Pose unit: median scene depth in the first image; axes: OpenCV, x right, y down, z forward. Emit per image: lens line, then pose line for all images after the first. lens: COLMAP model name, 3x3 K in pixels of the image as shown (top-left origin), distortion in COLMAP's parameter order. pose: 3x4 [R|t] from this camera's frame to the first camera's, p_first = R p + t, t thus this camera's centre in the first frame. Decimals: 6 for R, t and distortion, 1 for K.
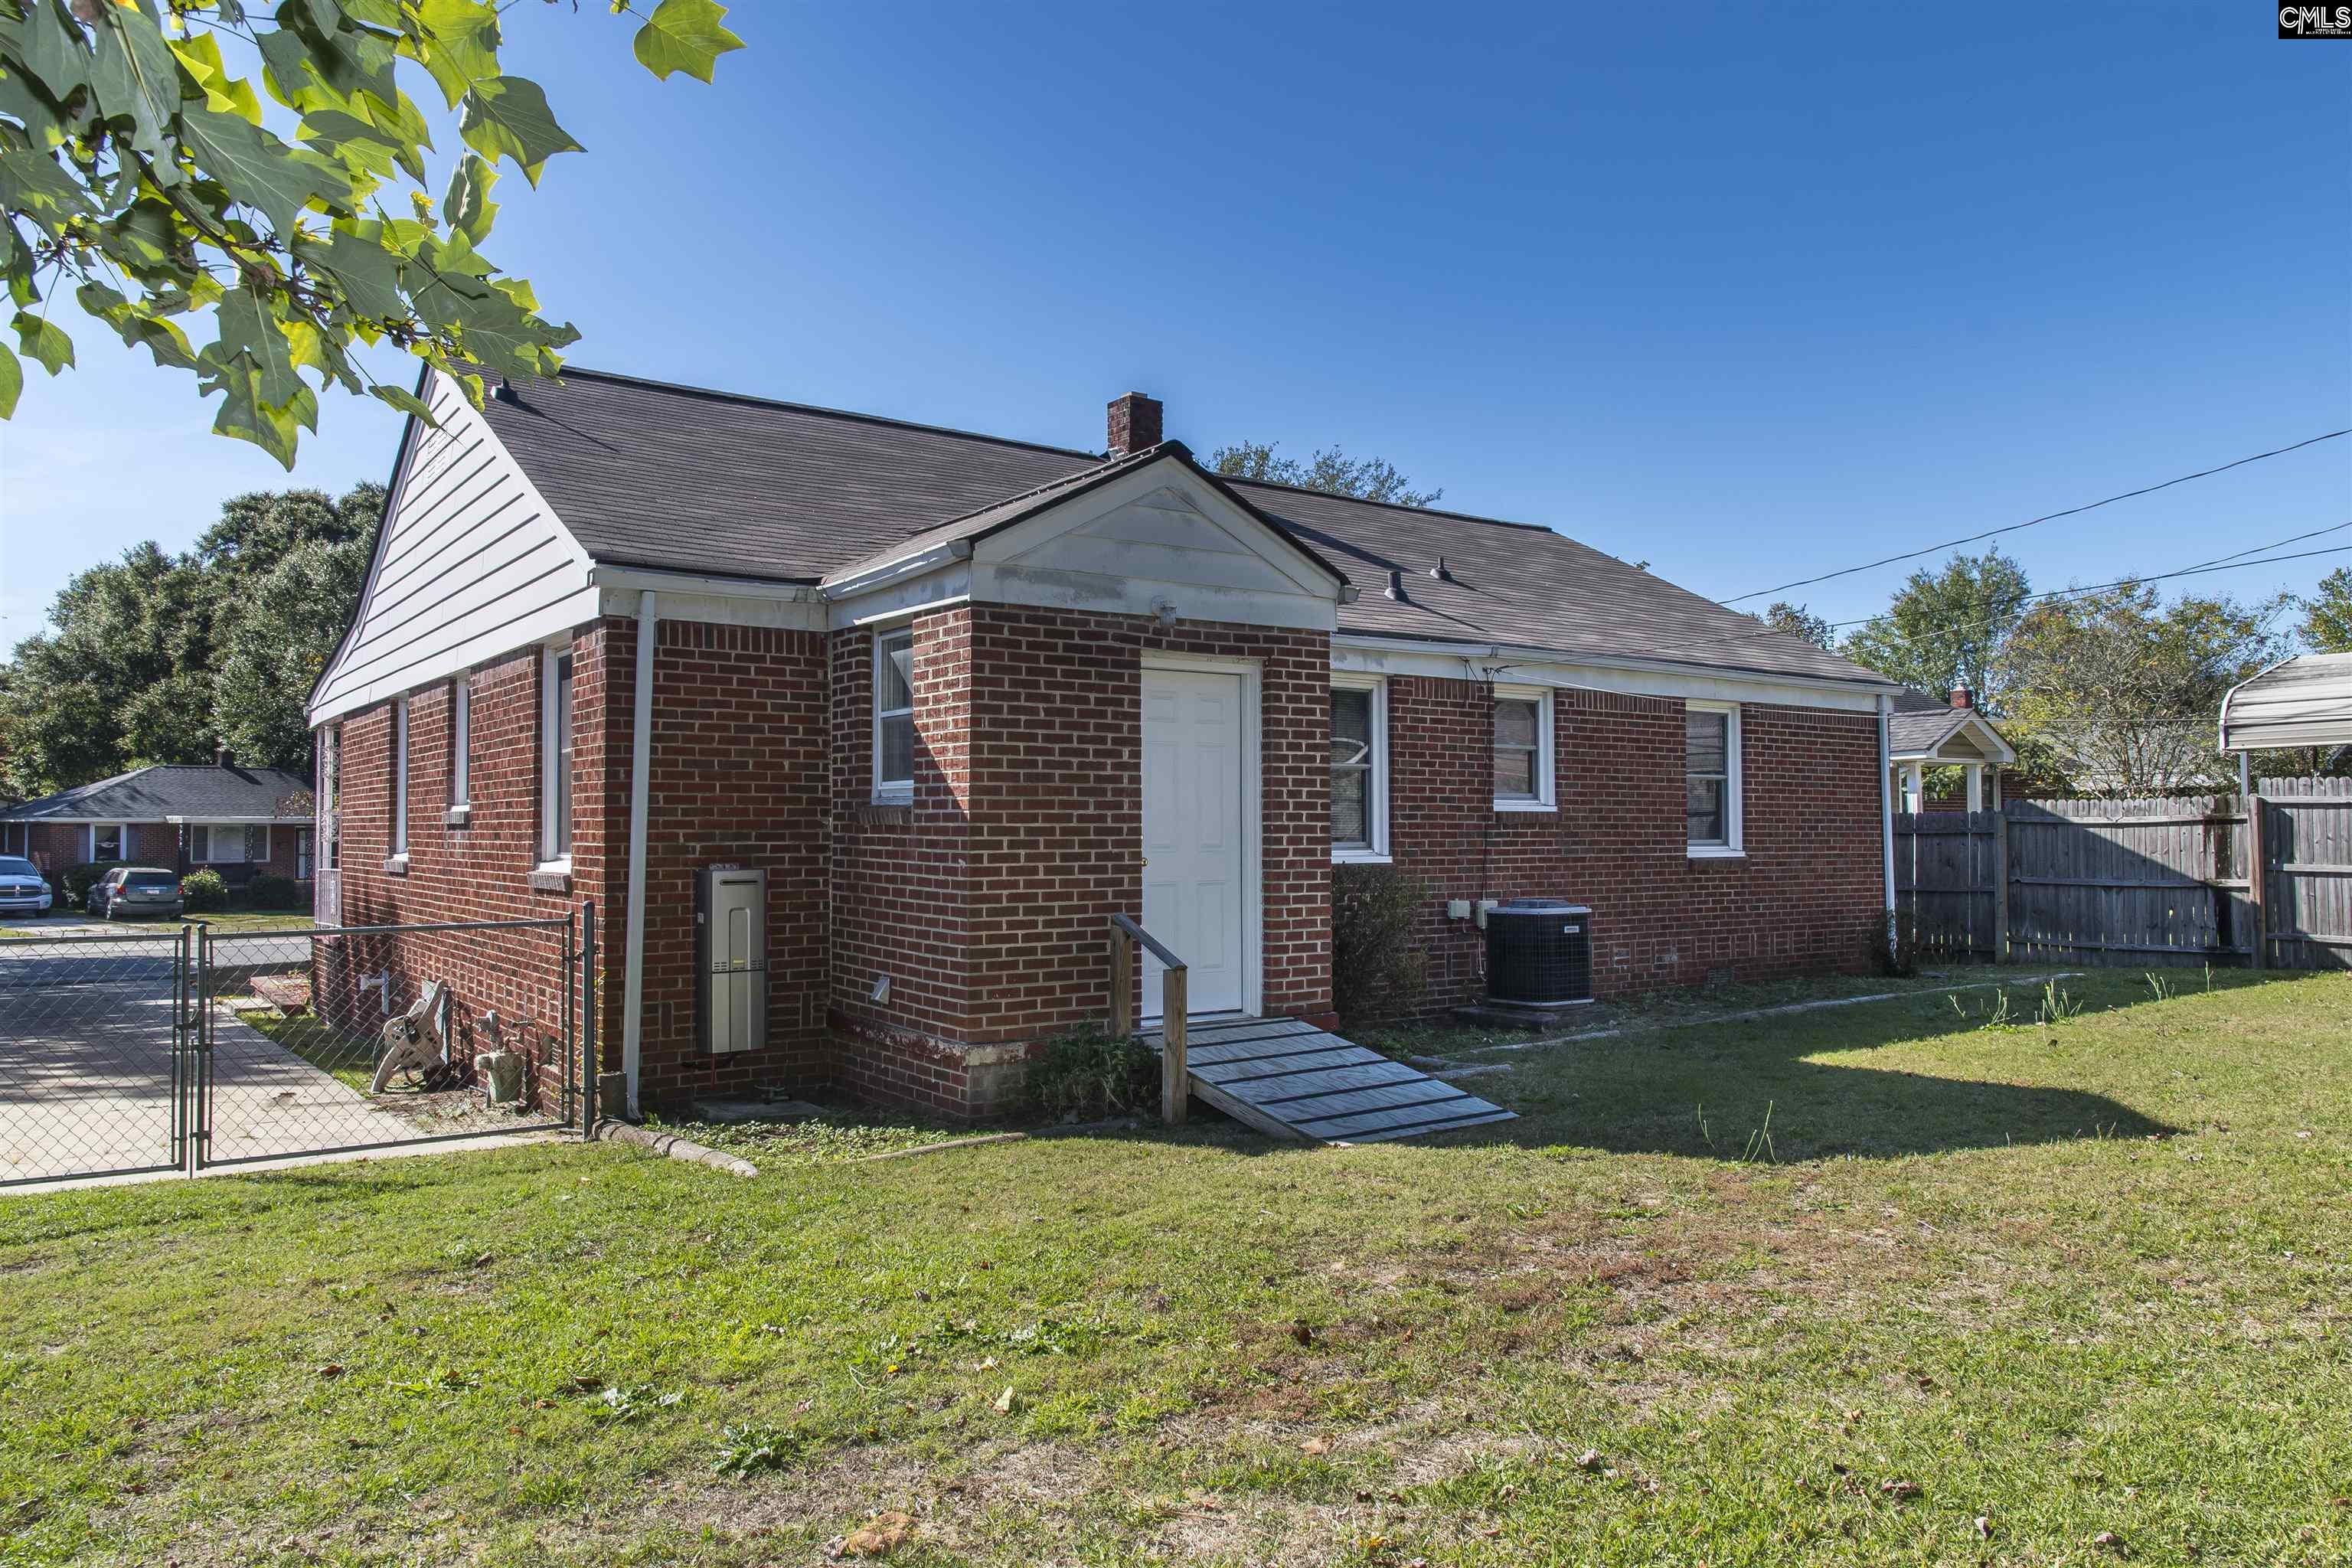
lens RADIAL K [[1589.2, 0, 1176.0], [0, 1589.2, 784.0], [0, 0, 1]] dist [-0.001448, -0.000696]
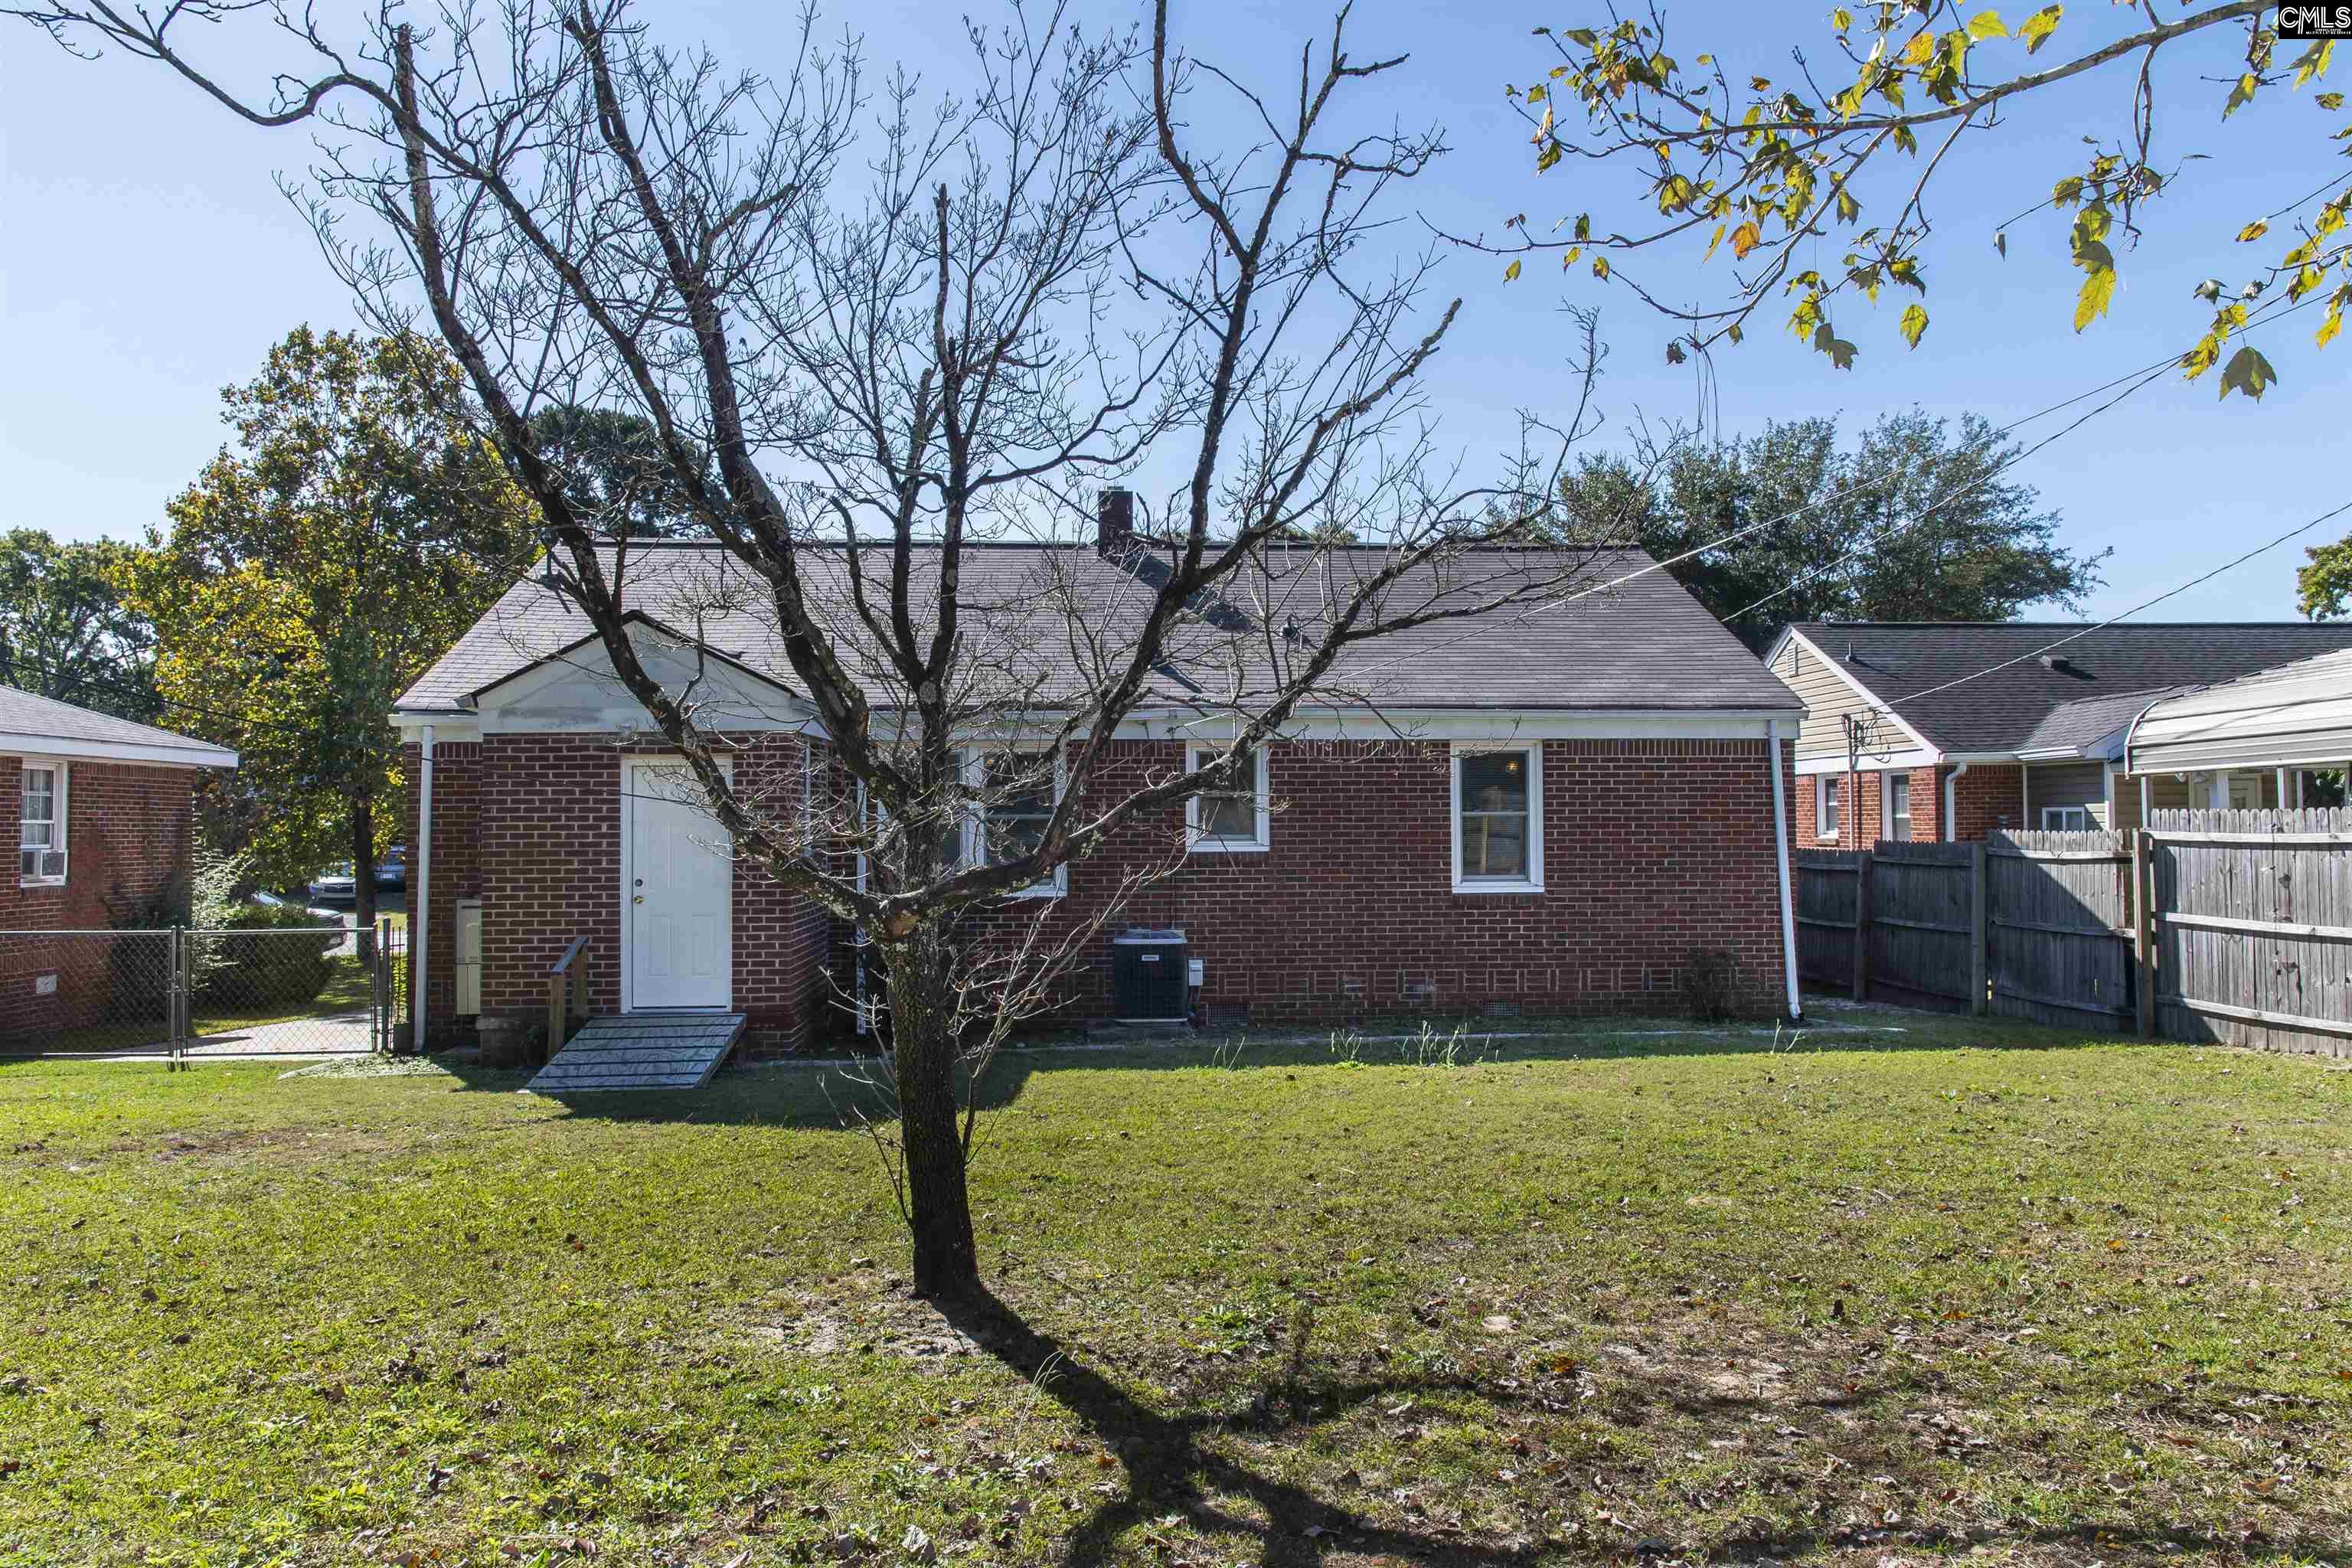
lens RADIAL K [[1636.9, 0, 1176.0], [0, 1636.9, 784.0], [0, 0, 1]] dist [0.000210, 0.000675]
pose [[0.847041, -0.016557, -0.531270, 0.802029], [0.020521, 0.999788, 0.001561, -0.033007], [0.531132, -0.012224, 0.847201, -0.003328]]
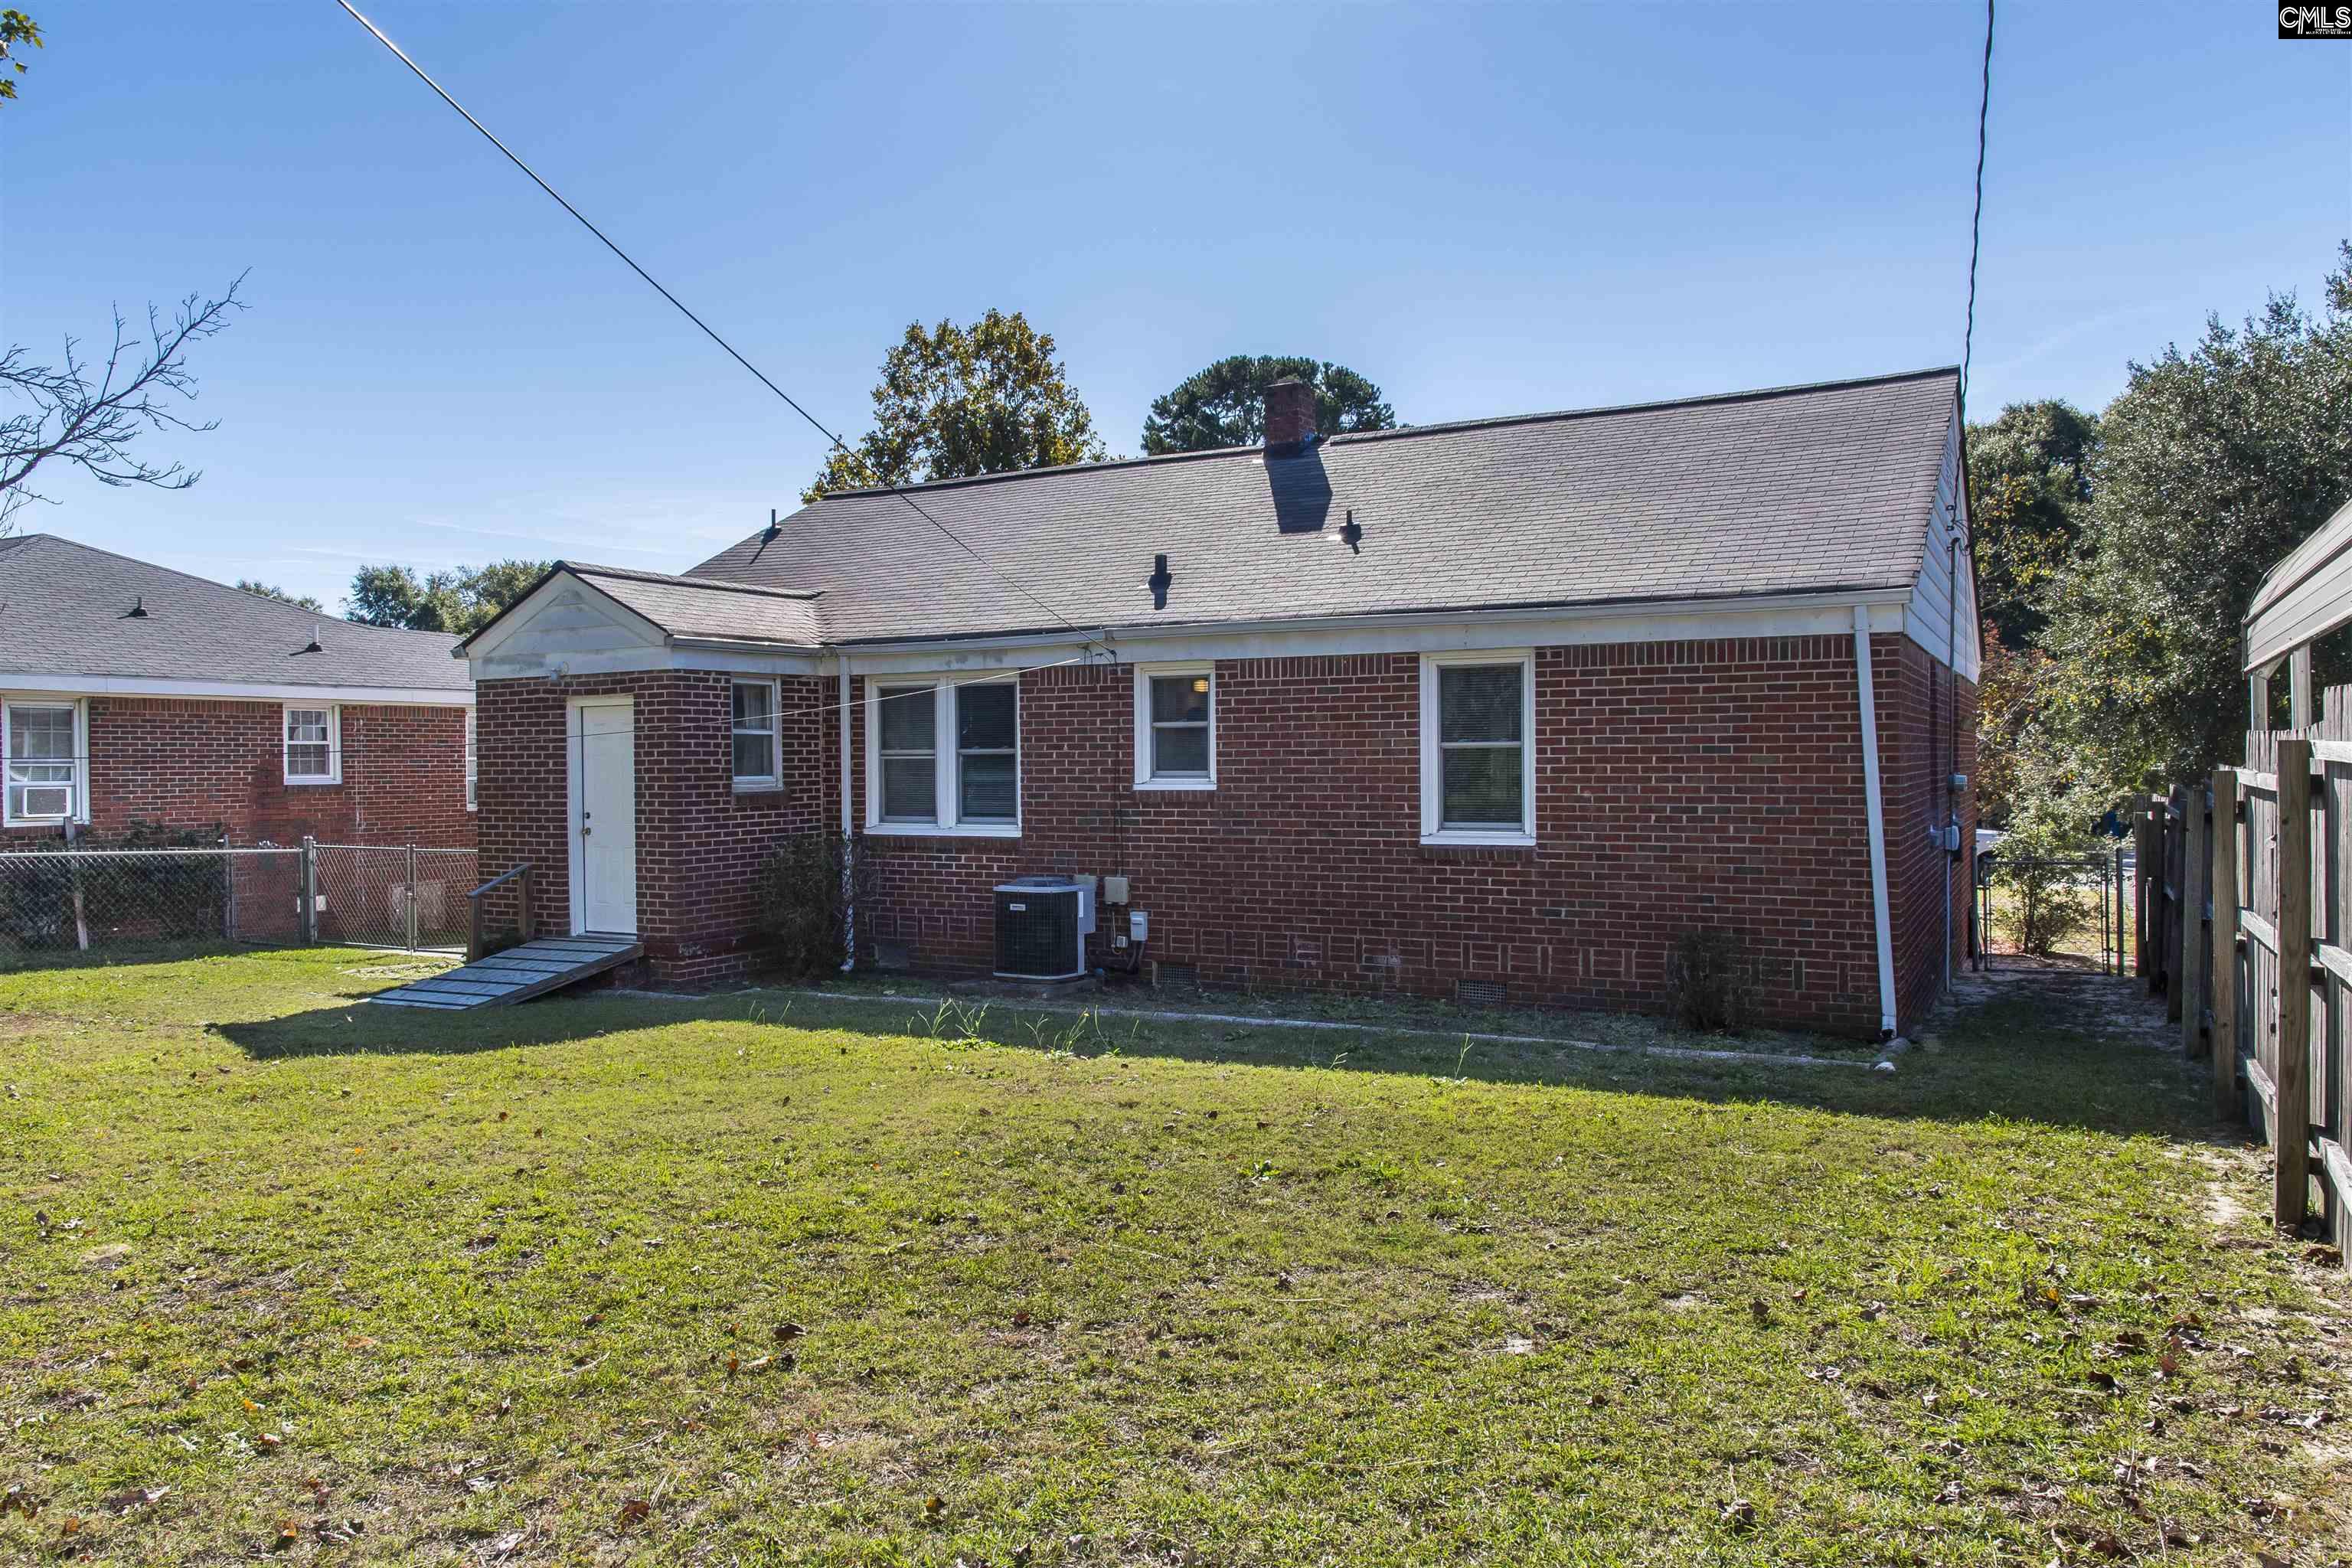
lens RADIAL K [[1636.9, 0, 1176.0], [0, 1636.9, 784.0], [0, 0, 1]] dist [0.000210, 0.000675]
pose [[0.434383, 0.009514, -0.900678, 1.128888], [0.034903, 0.999015, 0.027386, -0.014272], [0.900052, -0.043332, 0.433623, 0.557148]]
